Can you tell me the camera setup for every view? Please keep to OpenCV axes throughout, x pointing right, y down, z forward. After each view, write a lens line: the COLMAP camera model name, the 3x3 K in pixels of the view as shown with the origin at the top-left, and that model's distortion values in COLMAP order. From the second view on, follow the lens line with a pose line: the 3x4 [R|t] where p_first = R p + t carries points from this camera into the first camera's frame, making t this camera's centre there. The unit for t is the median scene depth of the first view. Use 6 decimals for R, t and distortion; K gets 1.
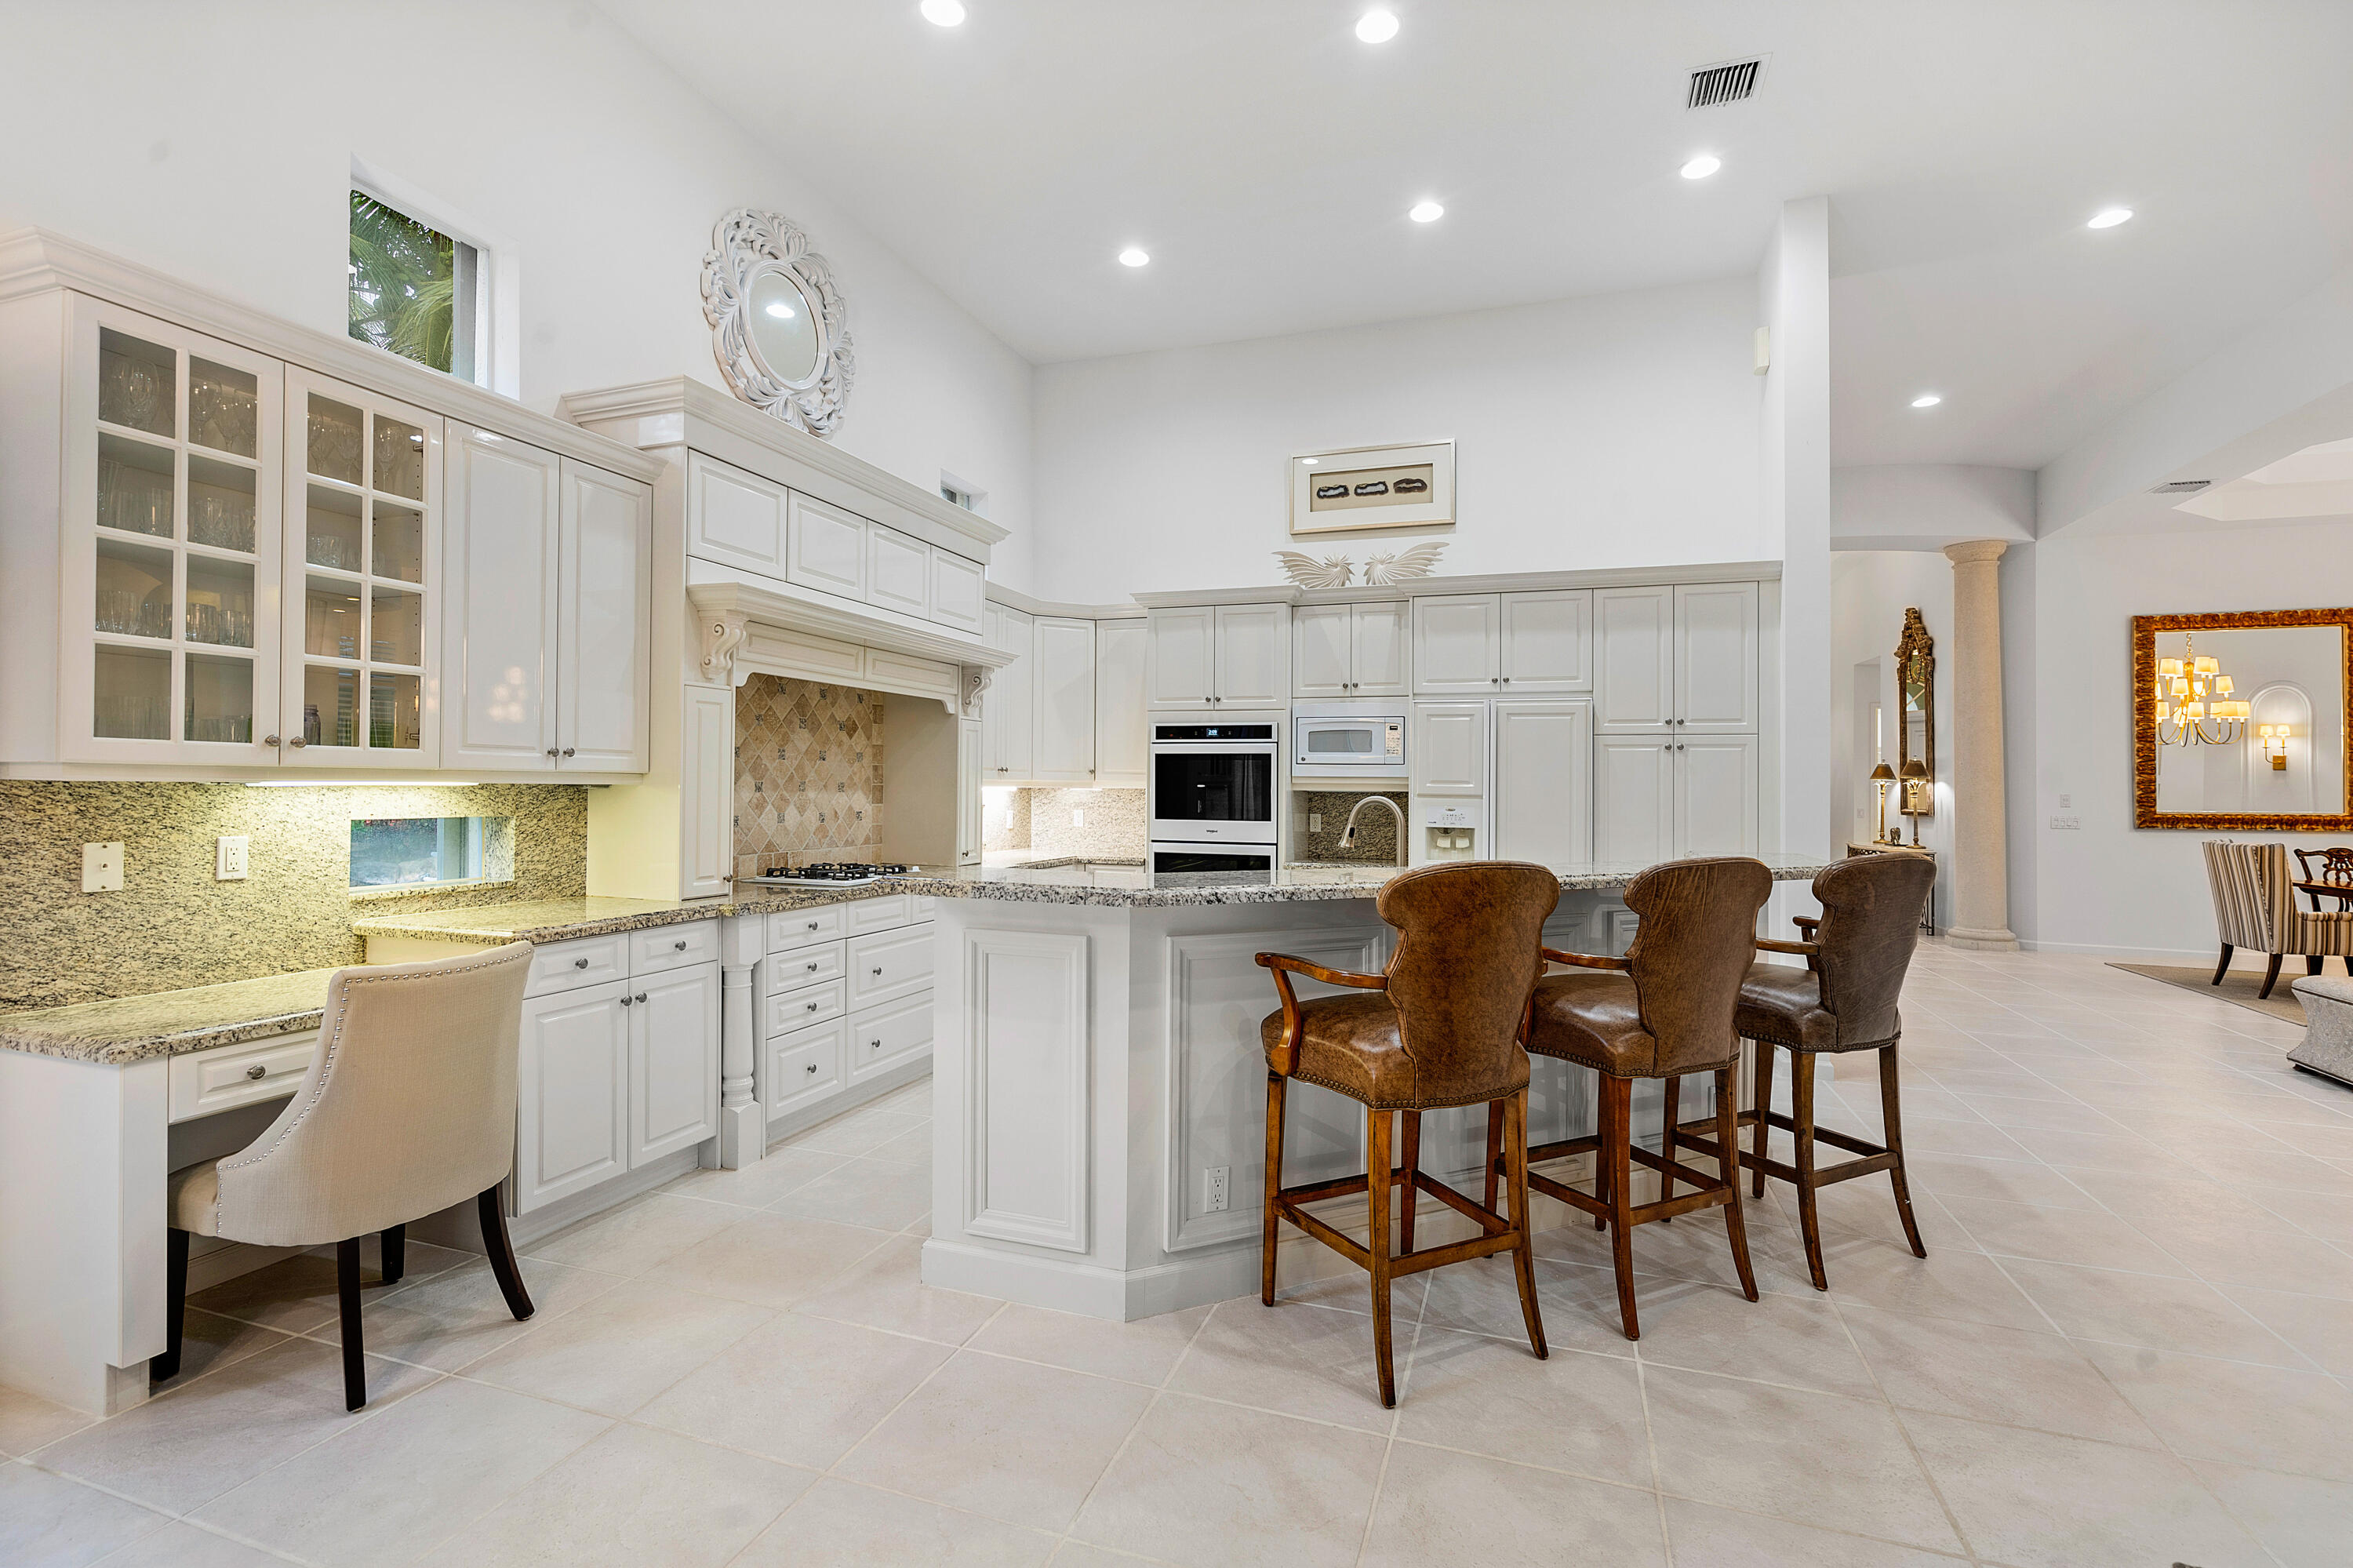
lens RADIAL K [[1048.9, 0, 1176.5], [0, 1048.9, 784.0], [0, 0, 1]] dist [-0.000449, -0.000076]
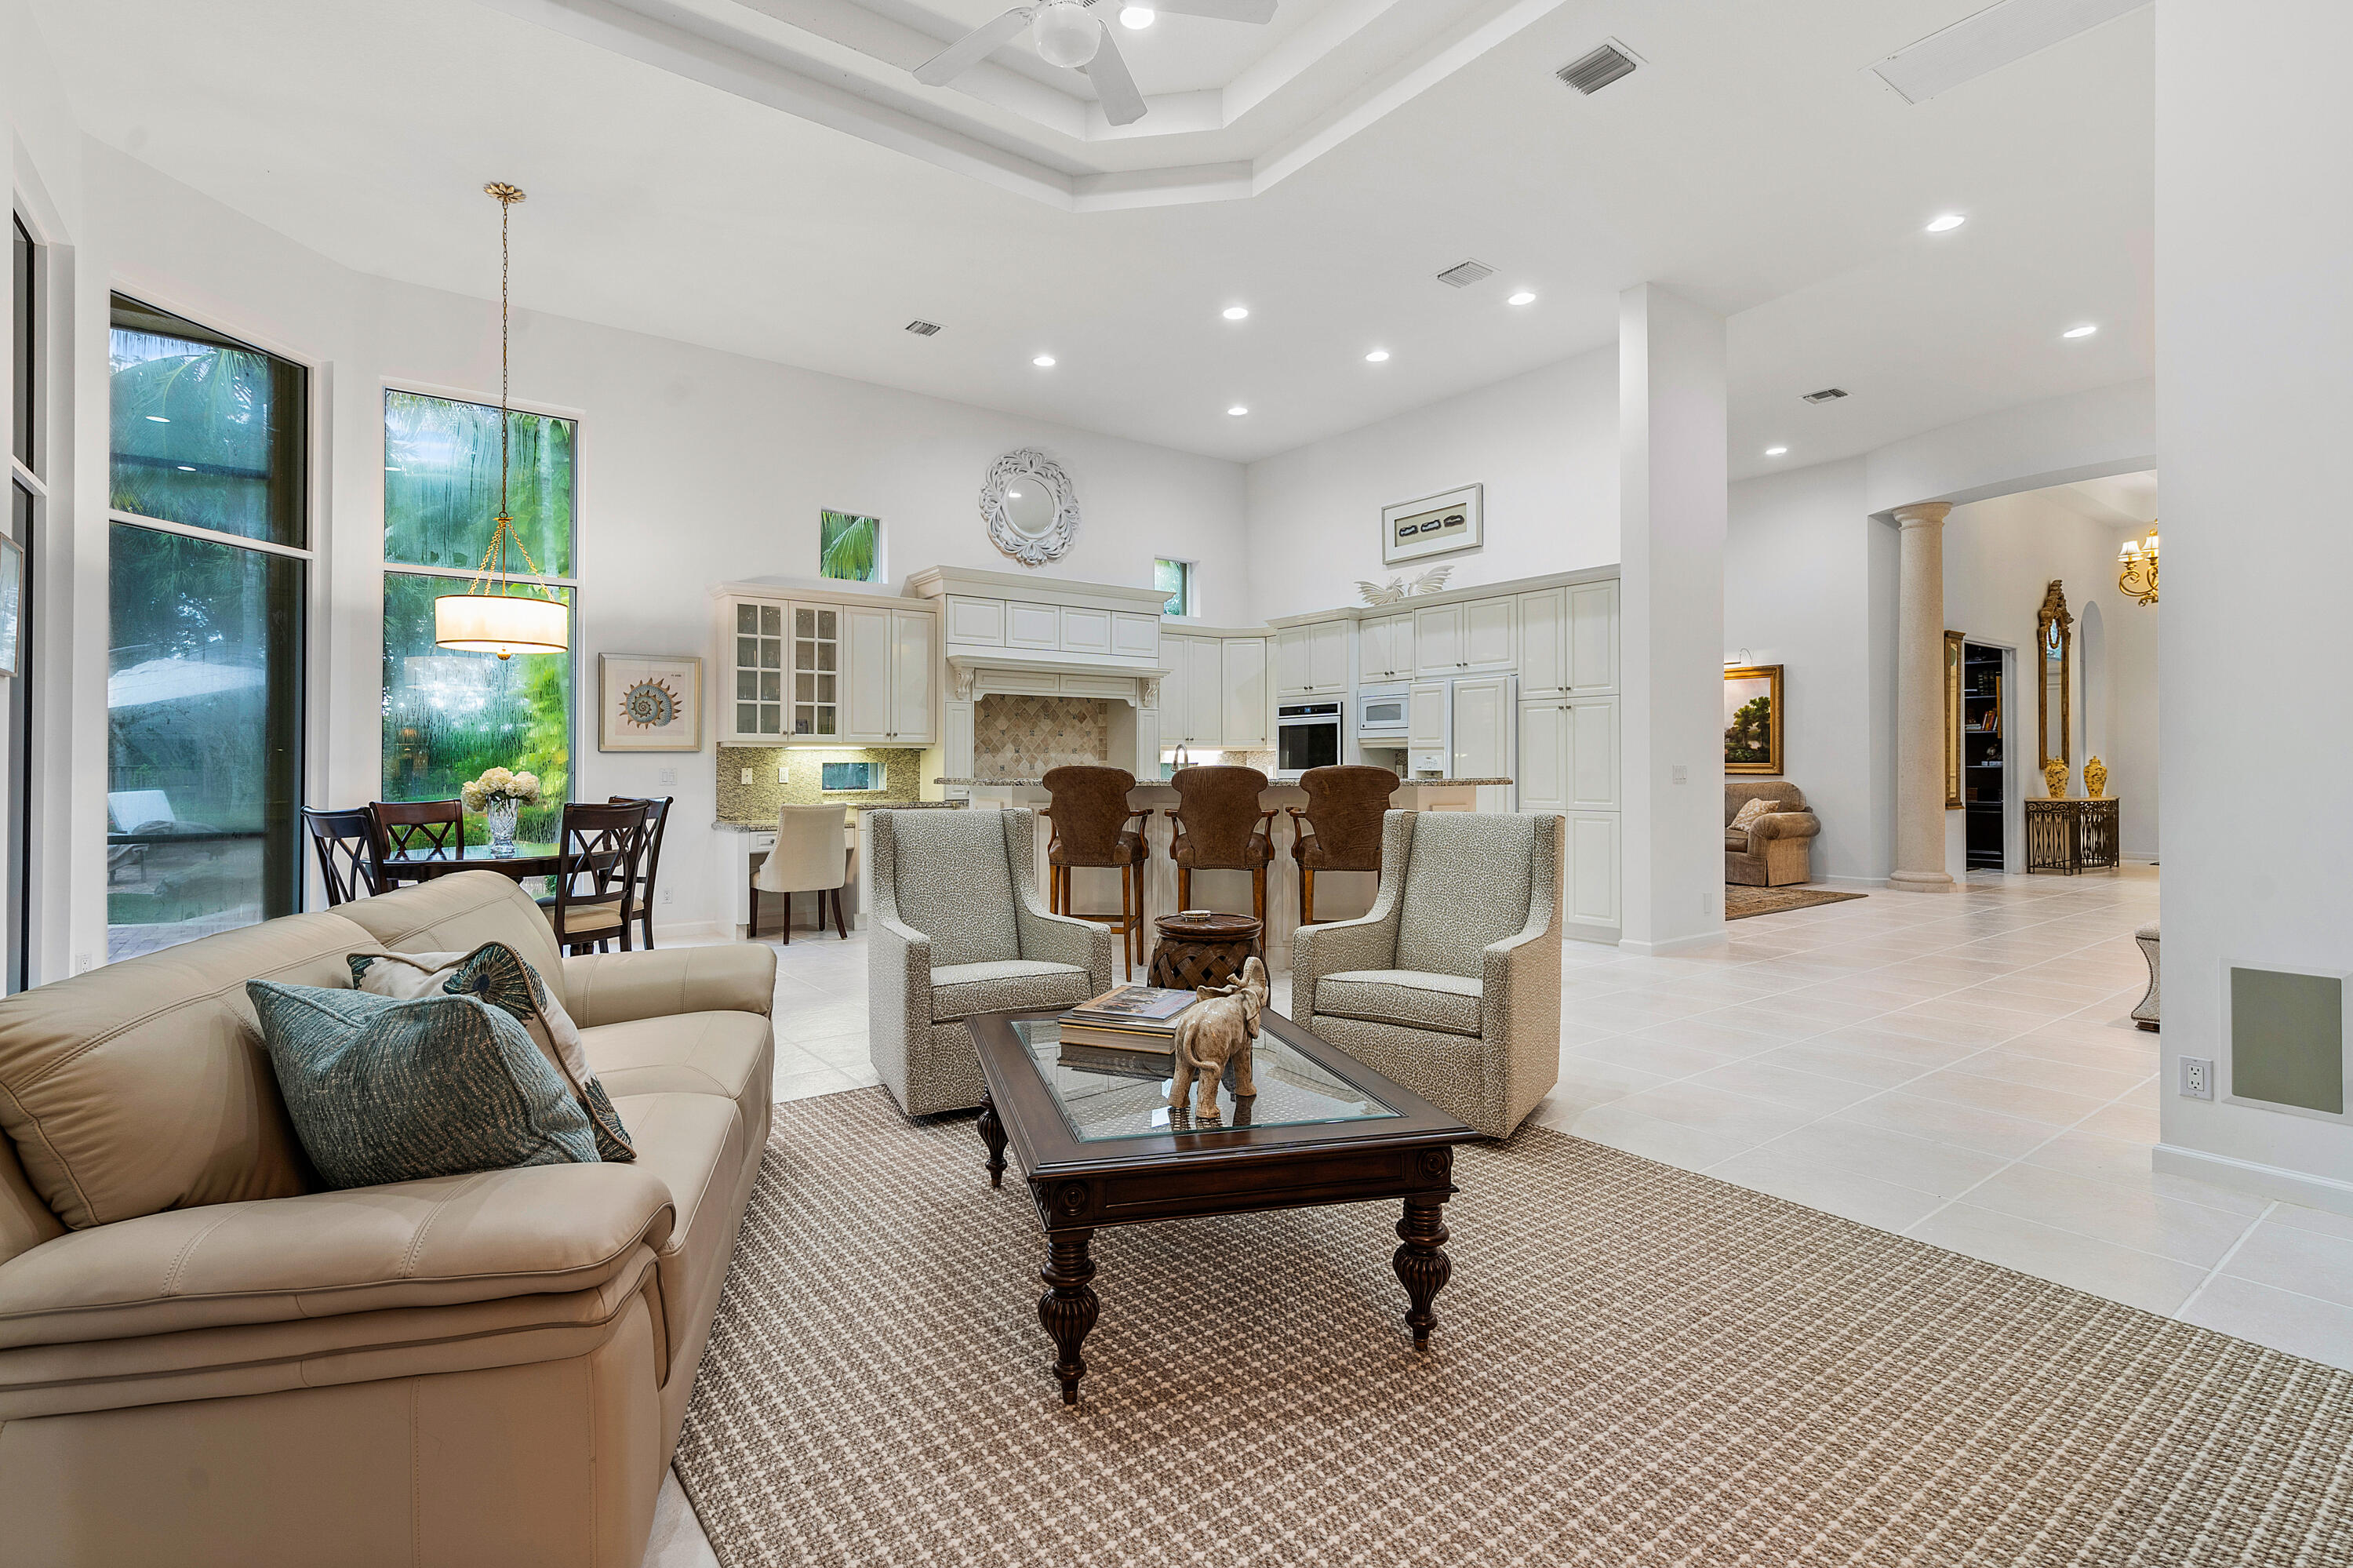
lens RADIAL K [[1083.3, 0, 1160.1], [0, 1083.3, 765.1], [0, 0, 1]] dist [0.001147, 0.000160]
pose [[0.827711, -0.015126, -0.560951, 0.700270], [0.014475, 0.999880, -0.005603, 0.033329], [0.560968, -0.003482, 0.827830, -0.375202]]
